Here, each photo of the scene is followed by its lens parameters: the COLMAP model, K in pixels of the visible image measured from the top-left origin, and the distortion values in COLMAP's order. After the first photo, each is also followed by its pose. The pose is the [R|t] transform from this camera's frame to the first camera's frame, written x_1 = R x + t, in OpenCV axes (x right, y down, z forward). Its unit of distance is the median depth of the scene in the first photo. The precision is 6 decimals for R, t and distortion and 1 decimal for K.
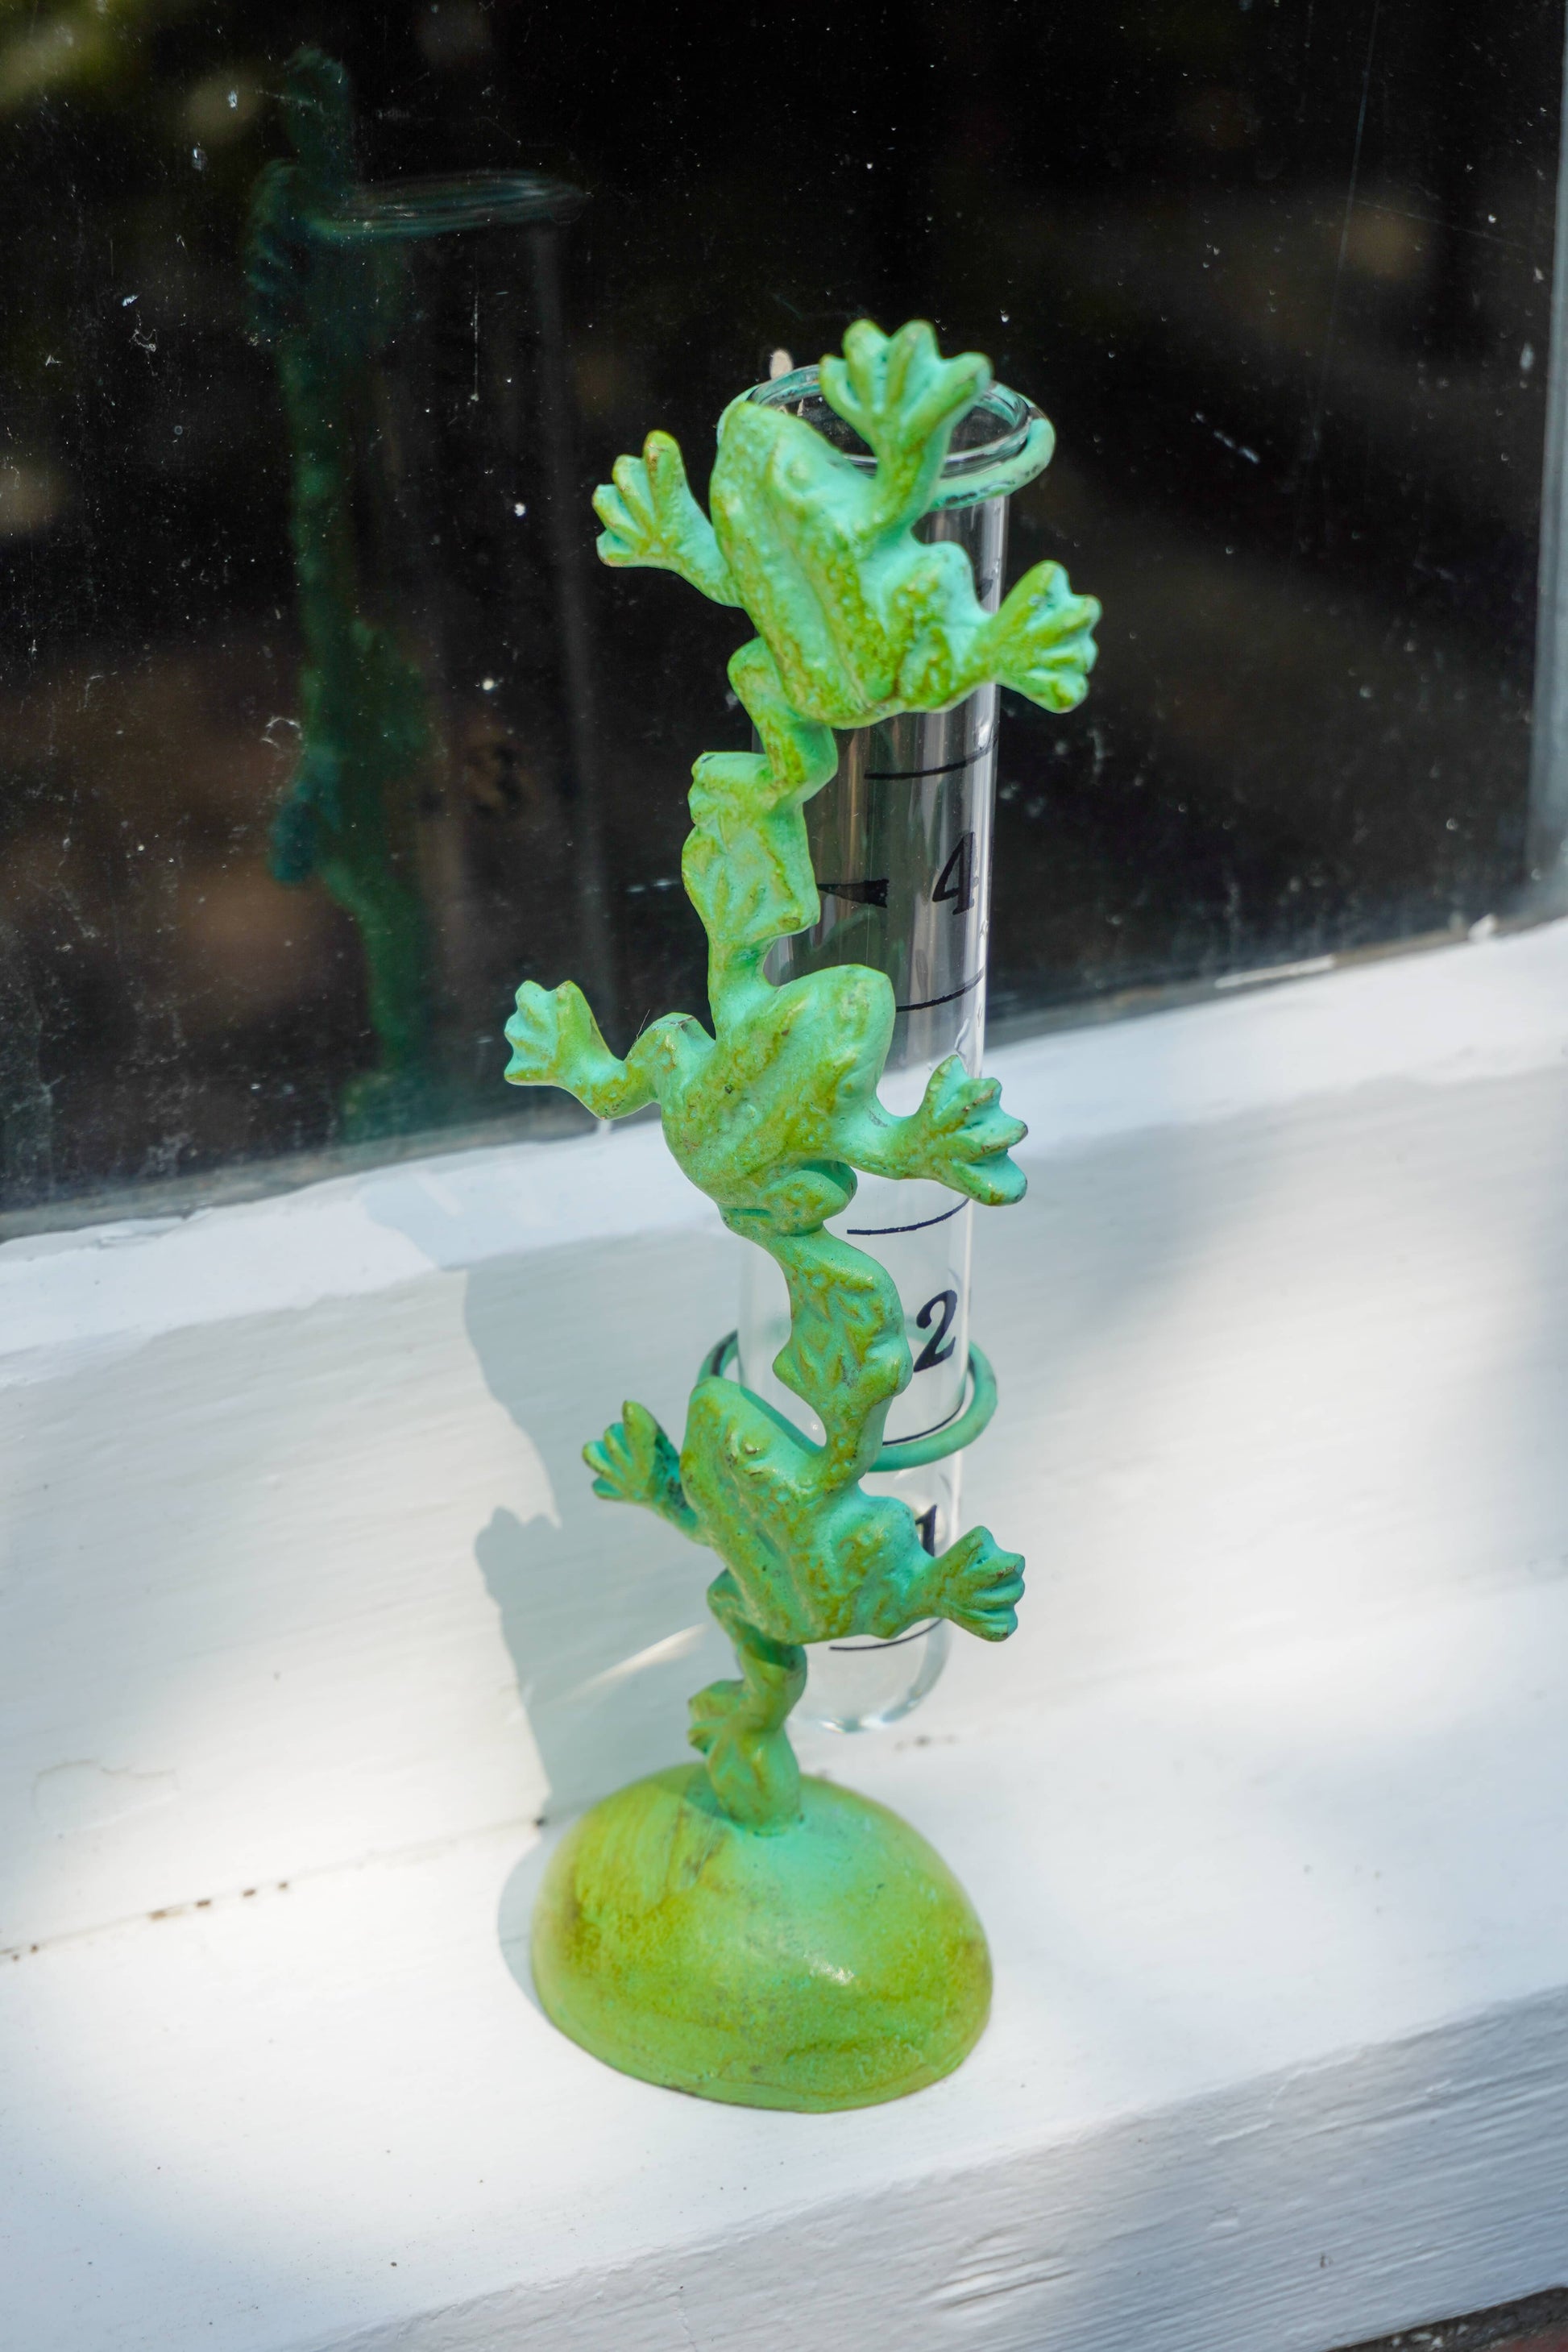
lens RADIAL K [[5313.4, 0, 771.4], [0, 5313.4, 1193.9], [0, 0, 1]] dist [0.001349, 0.000000]
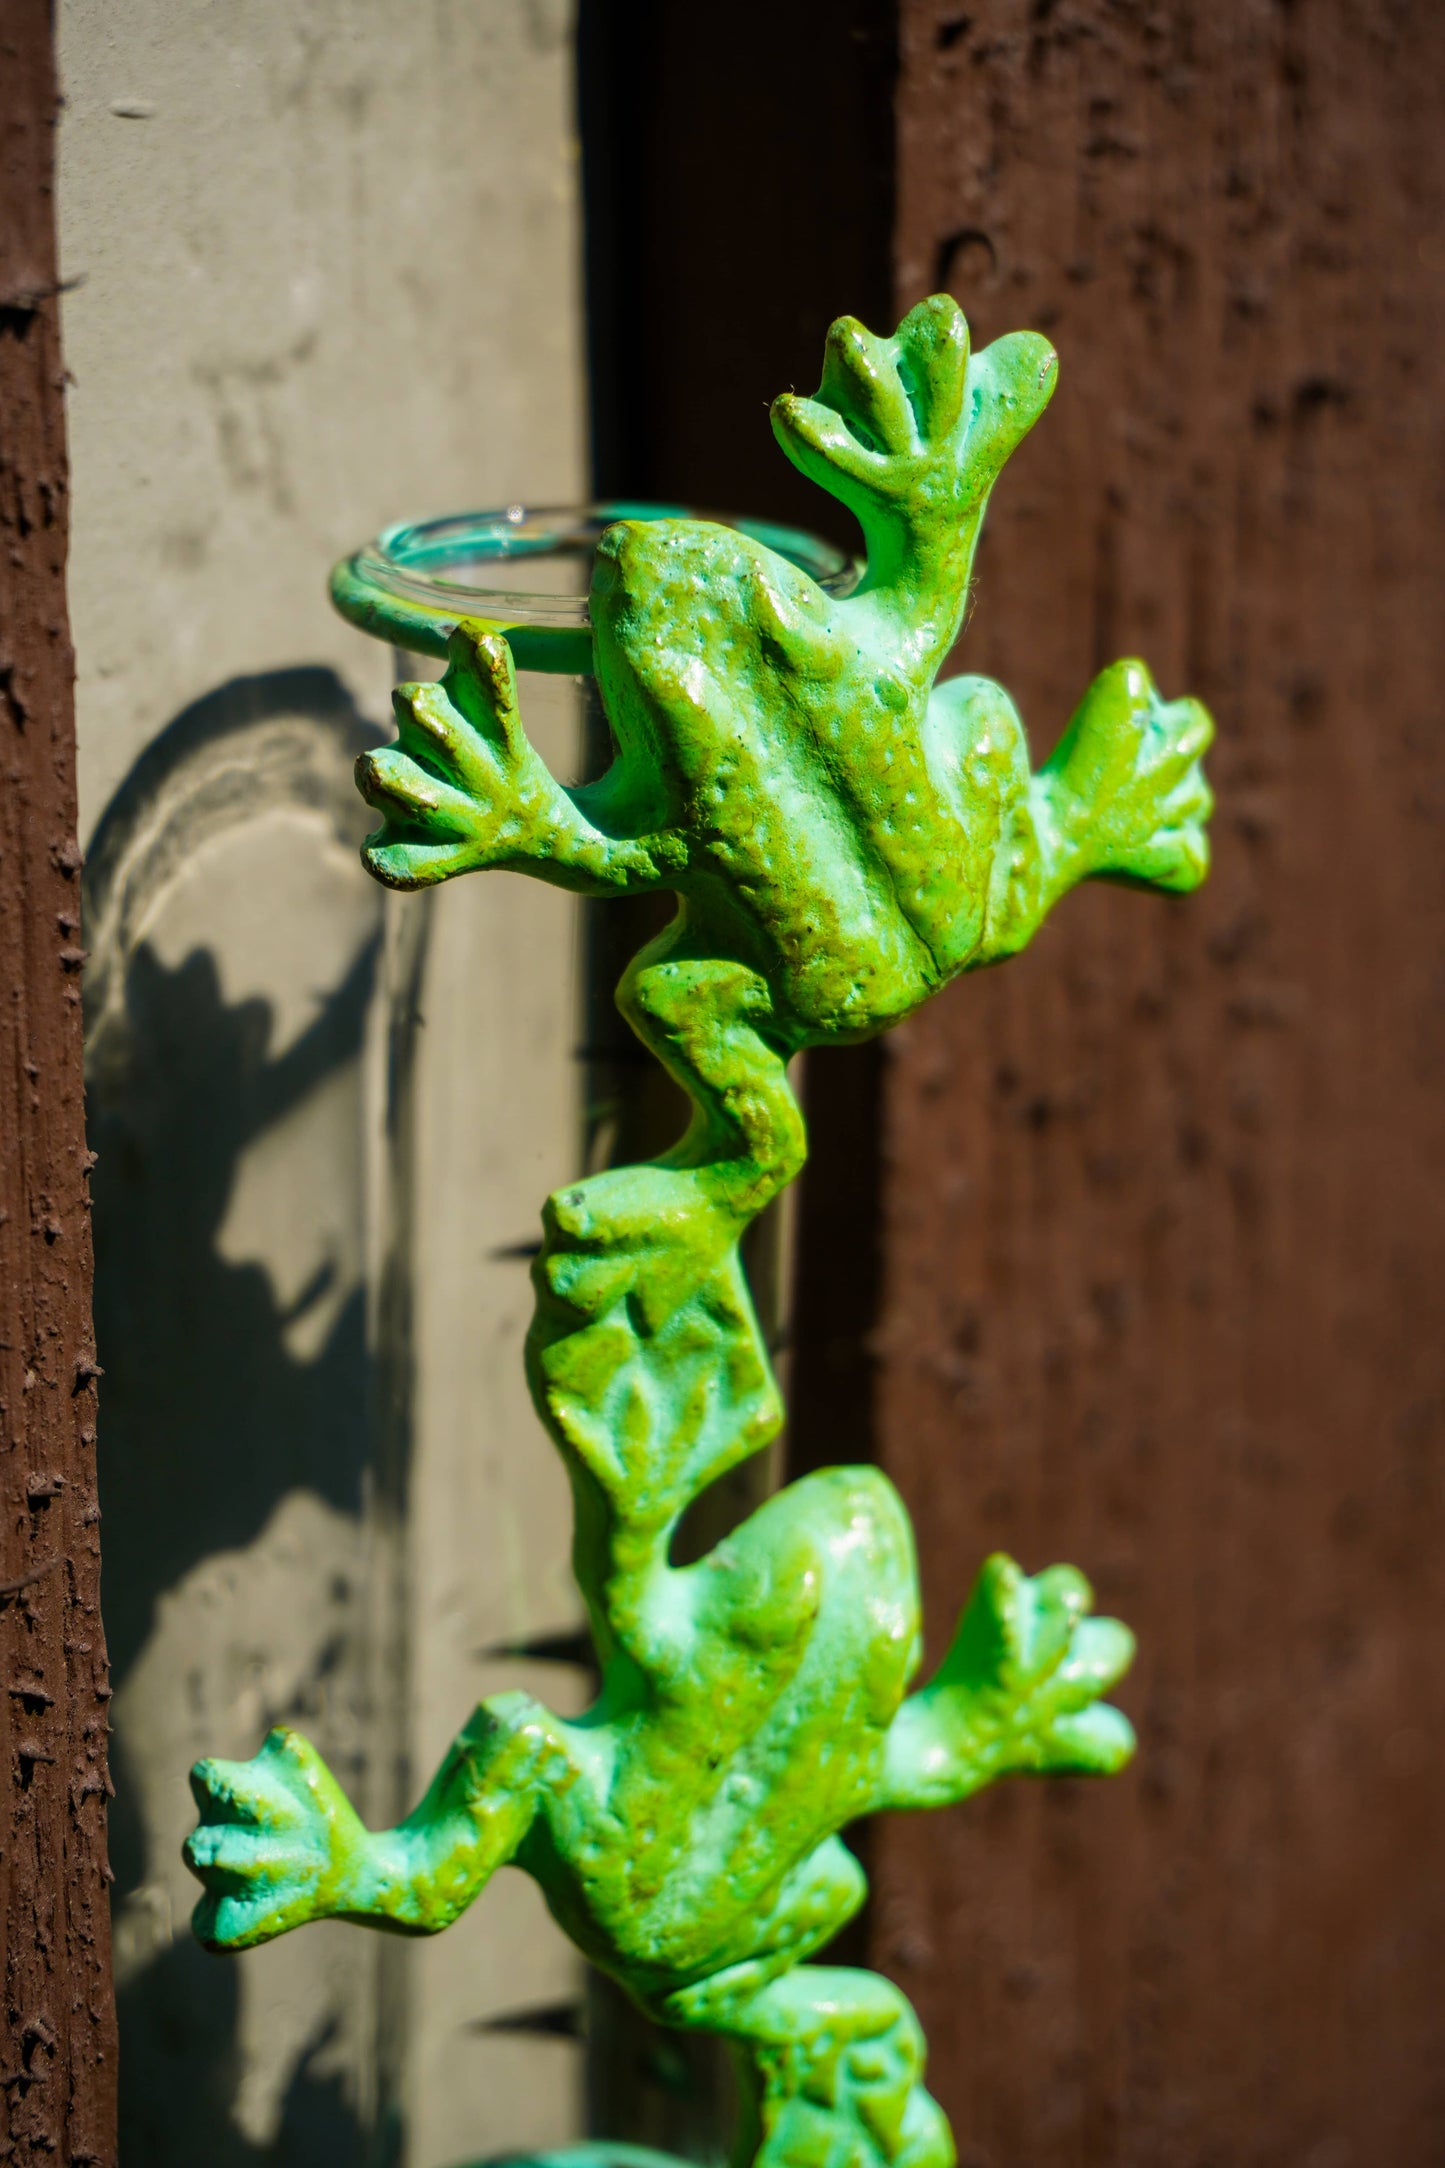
lens RADIAL K [[4897.7, 0, 738.0], [0, 4897.7, 1012.5], [0, 0, 1]] dist [0.001349, 0.000000]
pose [[0.605126, -0.231946, 0.761593, -0.387580], [0.382398, 0.923723, -0.022512, -0.081169], [-0.698280, 0.304854, 0.647664, 0.643142]]
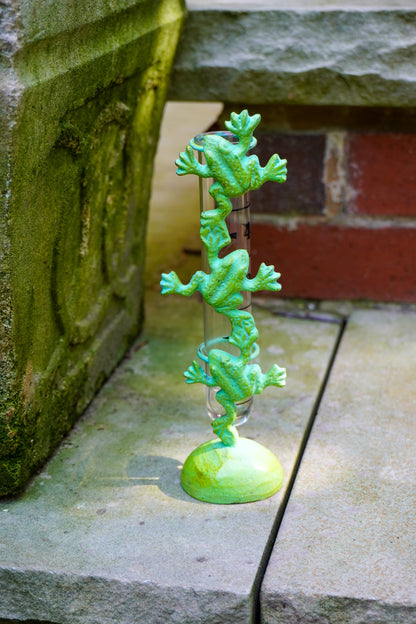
lens RADIAL K [[1145.2, 0, 209.0], [0, 1145.2, 312.4], [0, 0, 1]] dist [0.032257, 0.000000]
pose [[0.904009, -0.199447, 0.378139, -0.420294], [0.255664, 0.961126, -0.104271, 0.115591], [-0.342643, 0.190938, 0.919858, 0.049257]]
